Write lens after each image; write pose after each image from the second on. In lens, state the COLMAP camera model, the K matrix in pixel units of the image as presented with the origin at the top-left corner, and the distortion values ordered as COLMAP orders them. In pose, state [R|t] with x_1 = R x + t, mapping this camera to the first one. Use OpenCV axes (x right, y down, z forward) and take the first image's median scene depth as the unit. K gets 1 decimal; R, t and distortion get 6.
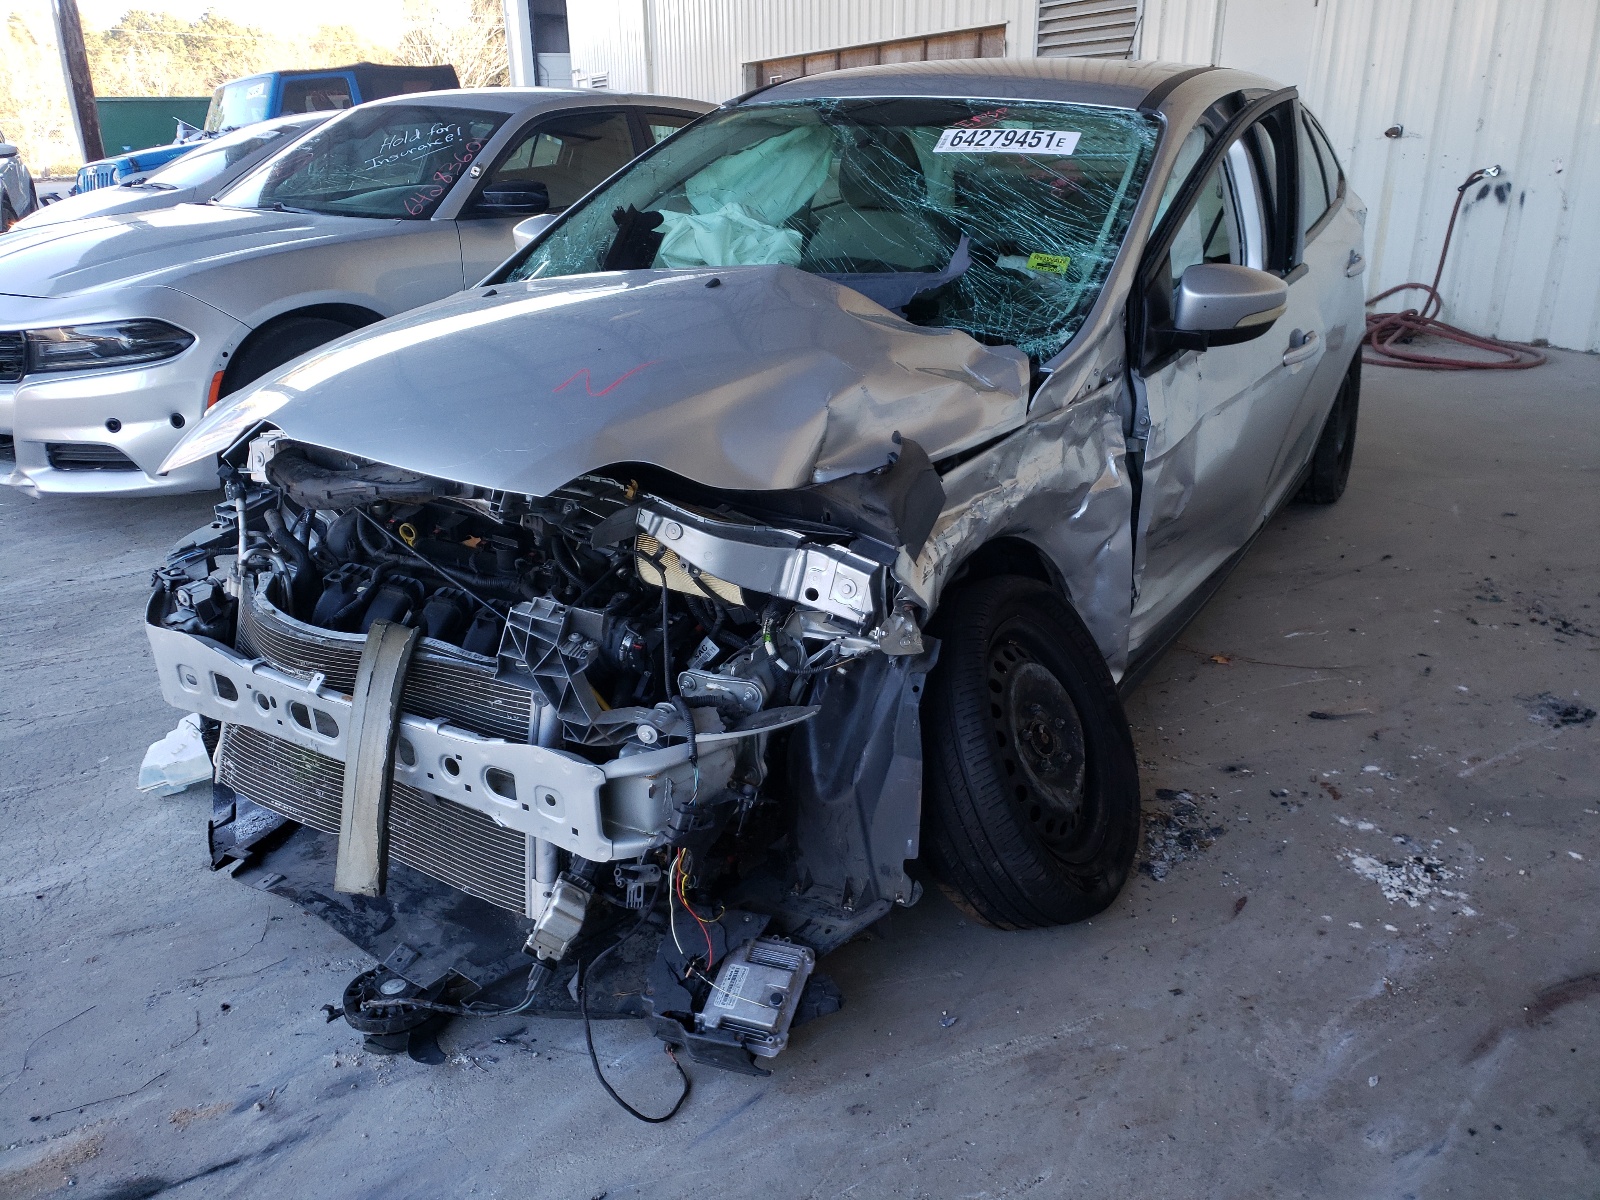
lens RADIAL K [[1233.0, 0, 797.3], [0, 1233.0, 598.8], [0, 0, 1]] dist [0.021762, 0.000702]
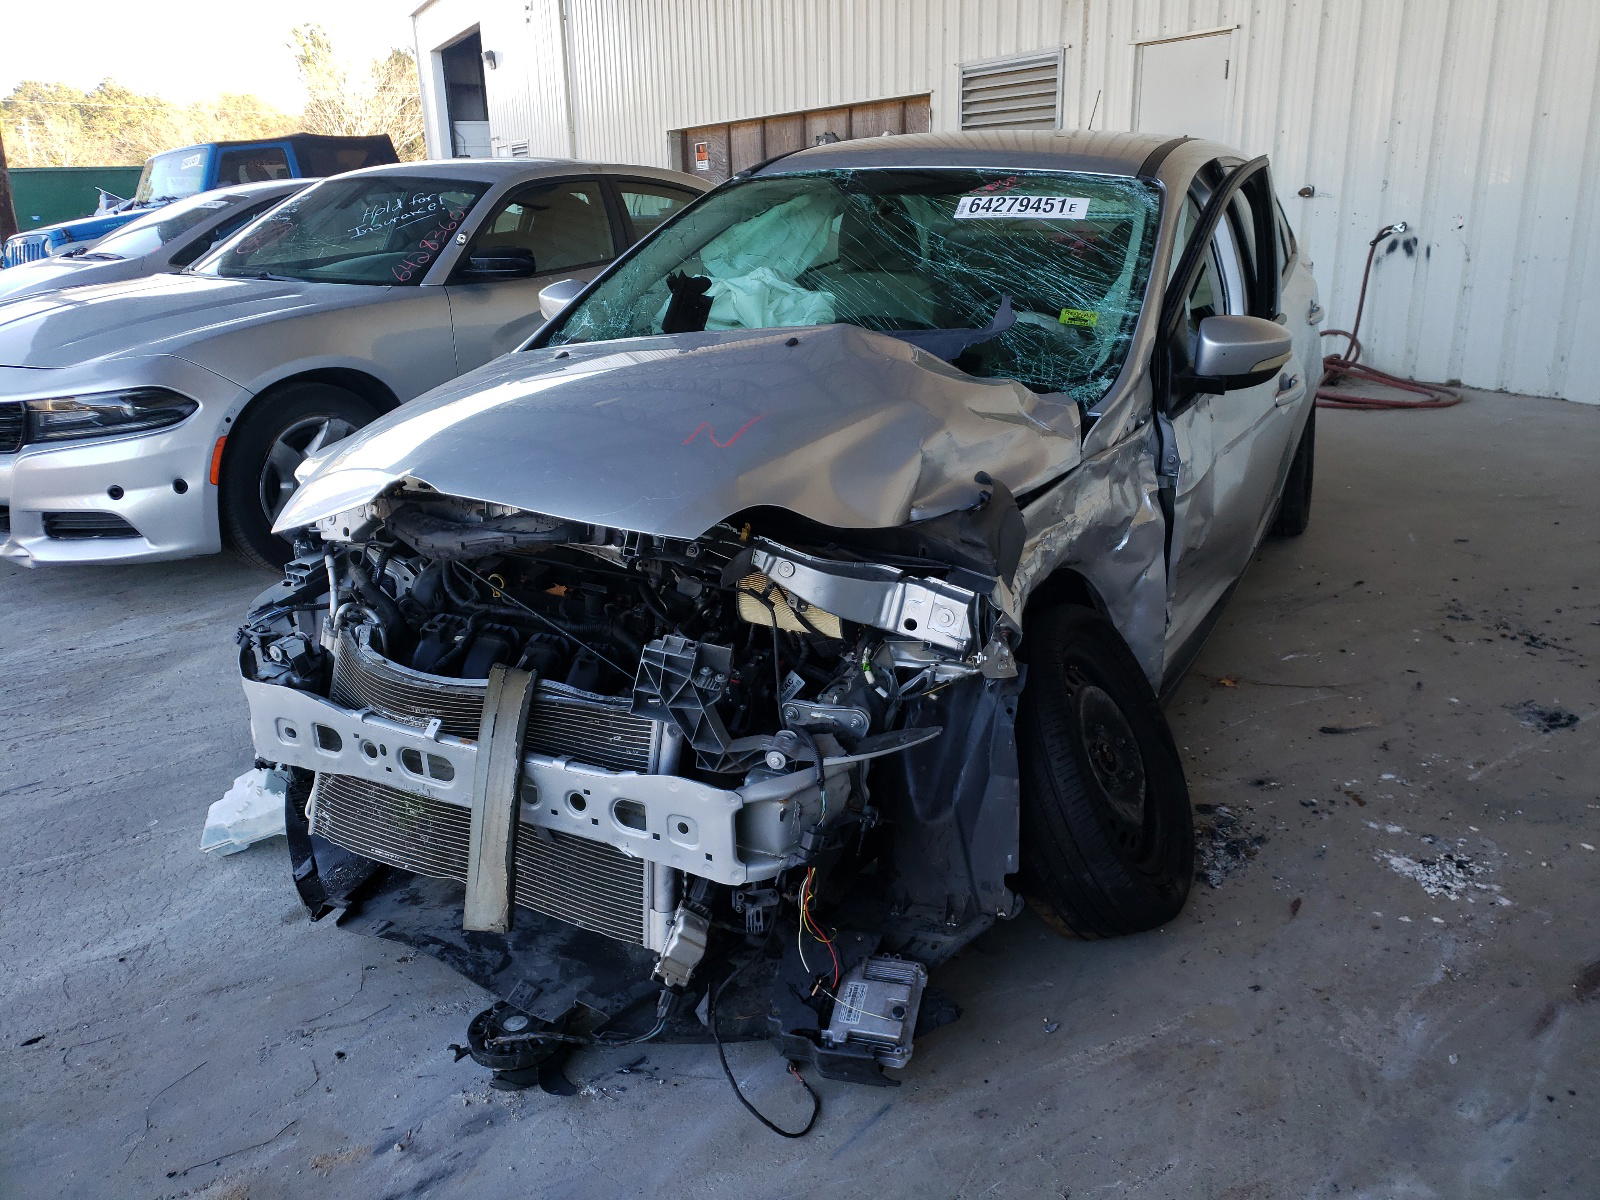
lens RADIAL K [[1236.4, 0, 803.3], [0, 1236.4, 566.1], [0, 0, 1]] dist [0.013913, 0.009906]
pose [[0.997132, -0.030781, 0.069143, -0.129134], [0.035456, 0.997093, -0.067436, 0.012047], [-0.066866, 0.069694, 0.995325, -0.054845]]
